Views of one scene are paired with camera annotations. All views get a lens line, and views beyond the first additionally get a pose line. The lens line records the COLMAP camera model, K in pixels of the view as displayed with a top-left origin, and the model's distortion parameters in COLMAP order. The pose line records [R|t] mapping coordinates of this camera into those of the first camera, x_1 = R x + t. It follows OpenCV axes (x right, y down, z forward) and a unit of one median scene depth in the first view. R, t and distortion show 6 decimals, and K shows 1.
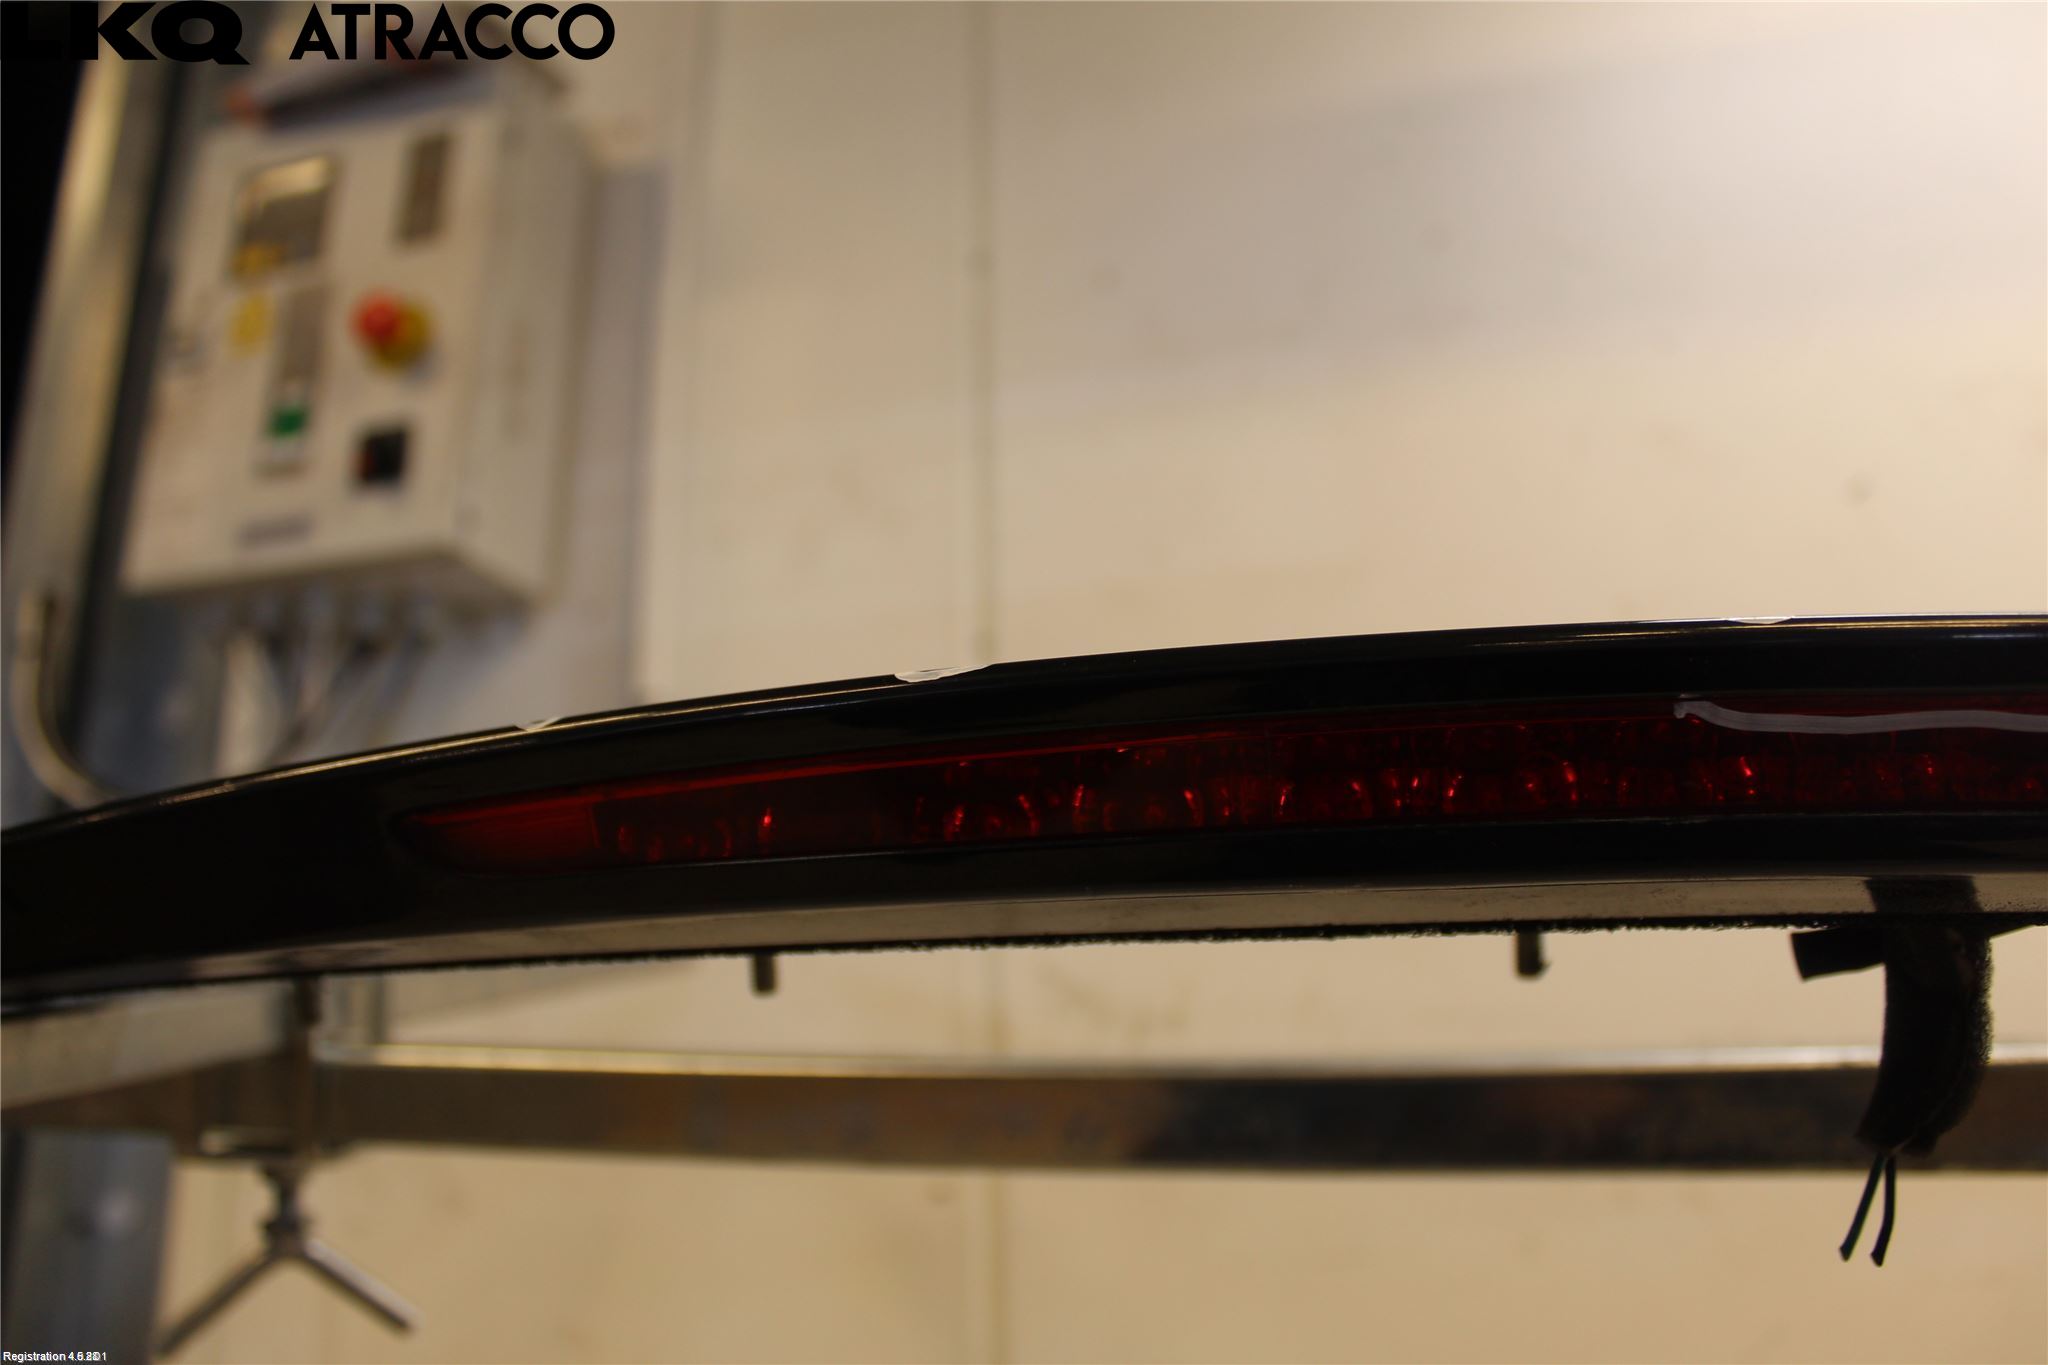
lens RADIAL K [[1709.5, 0, 1024.0], [0, 1709.5, 659.6], [0, 0, 1]] dist [0.056807, 0.007737]
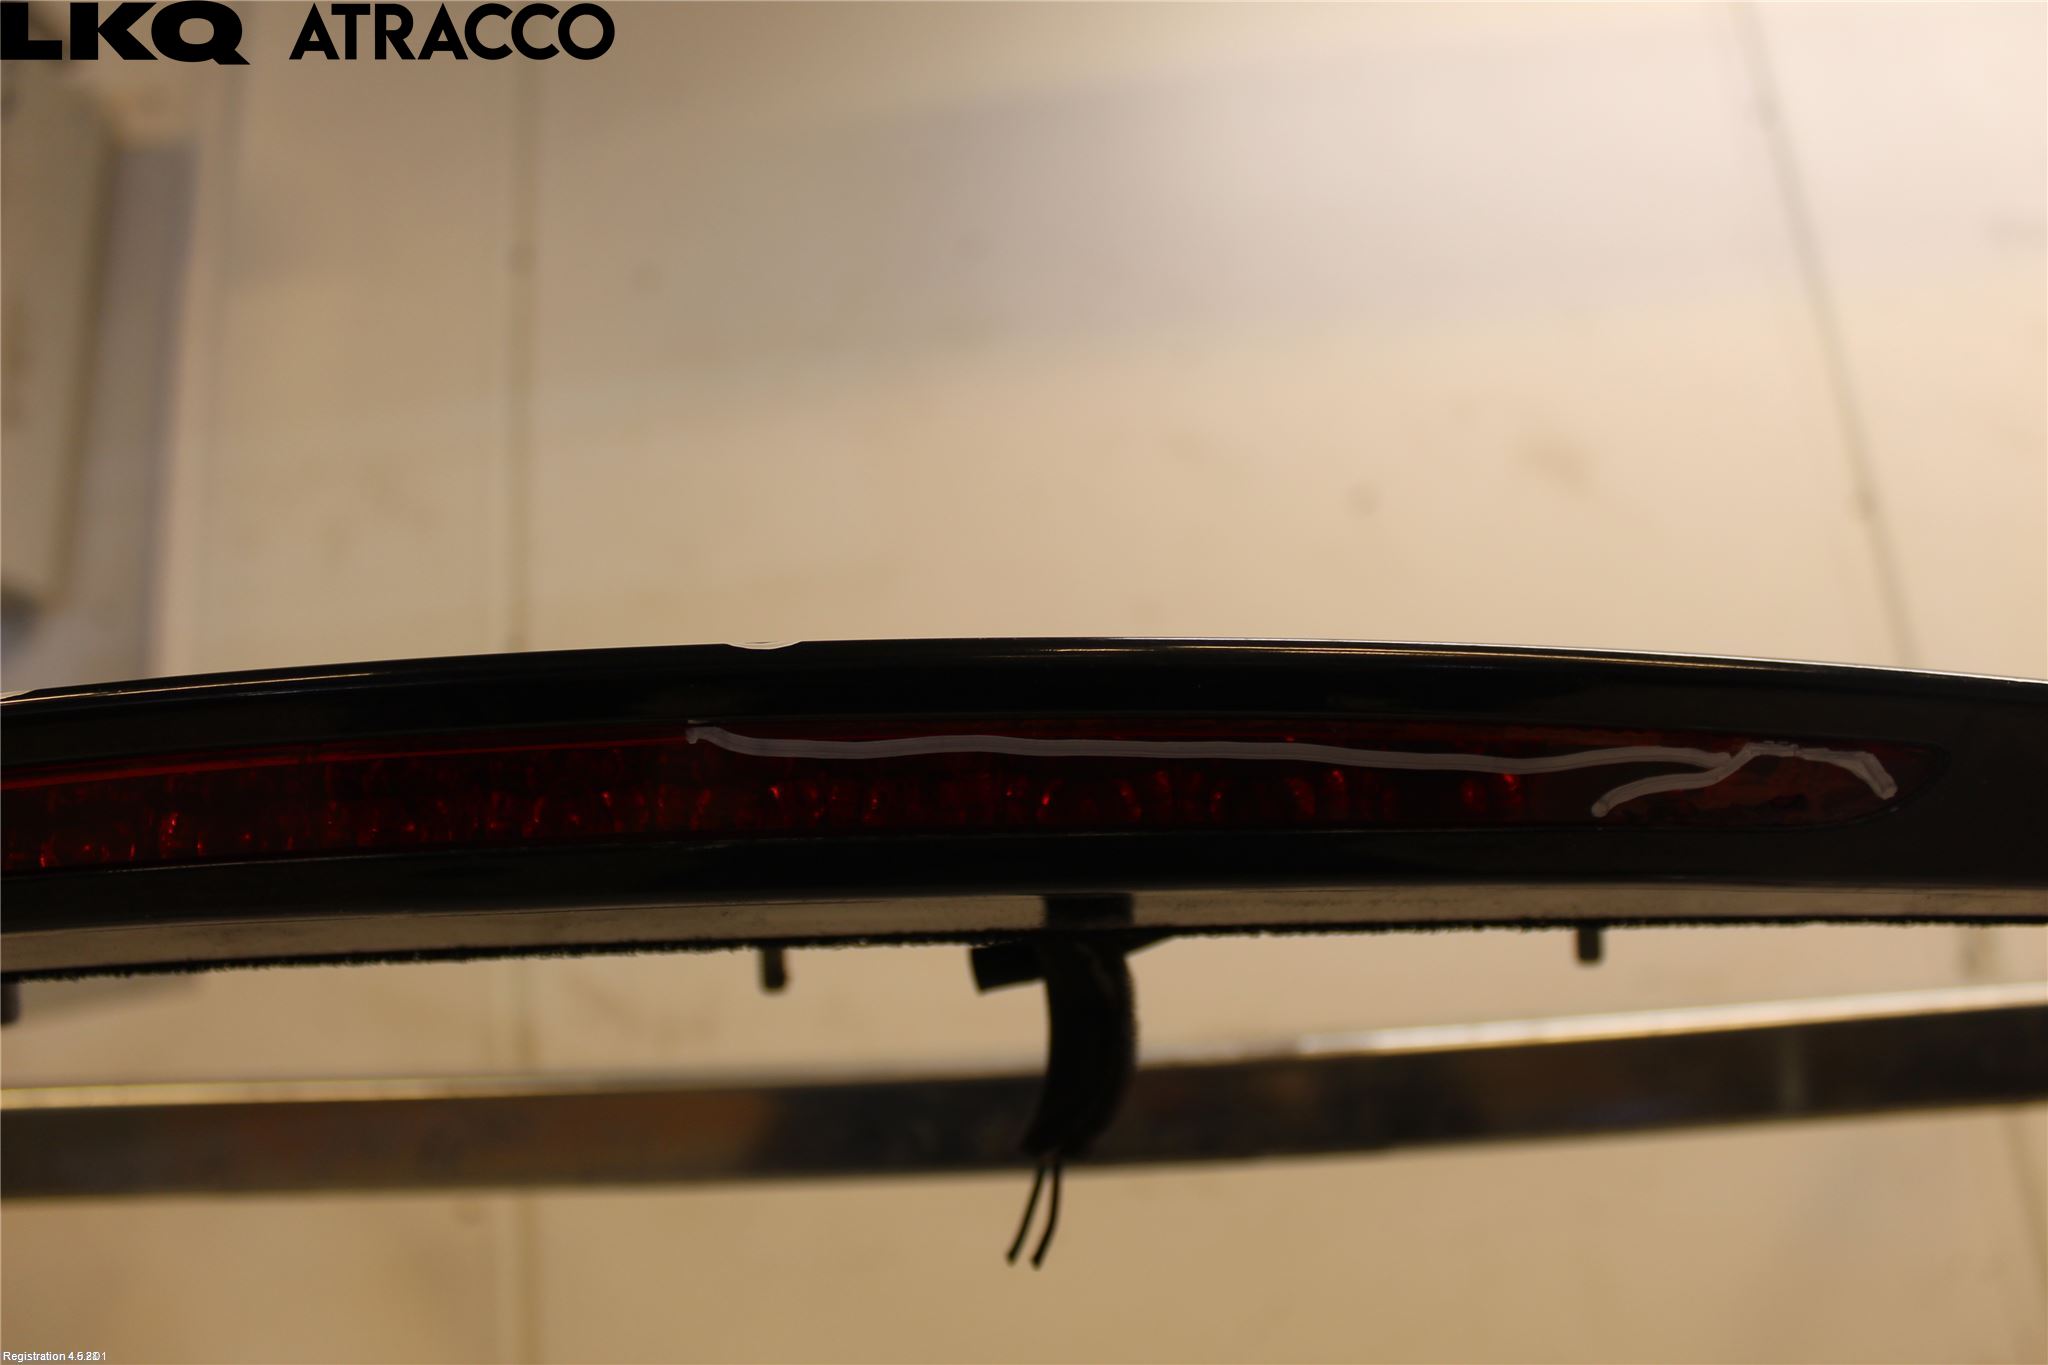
lens RADIAL K [[1724.4, 0, 1024.0], [0, 1724.4, 682.5], [0, 0, 1]] dist [0.041463, 0.004721]
pose [[0.998085, 0.004995, 0.061652, 0.415850], [-0.005994, 0.999853, 0.016034, -0.015566], [-0.061563, -0.016373, 0.997969, -0.016085]]
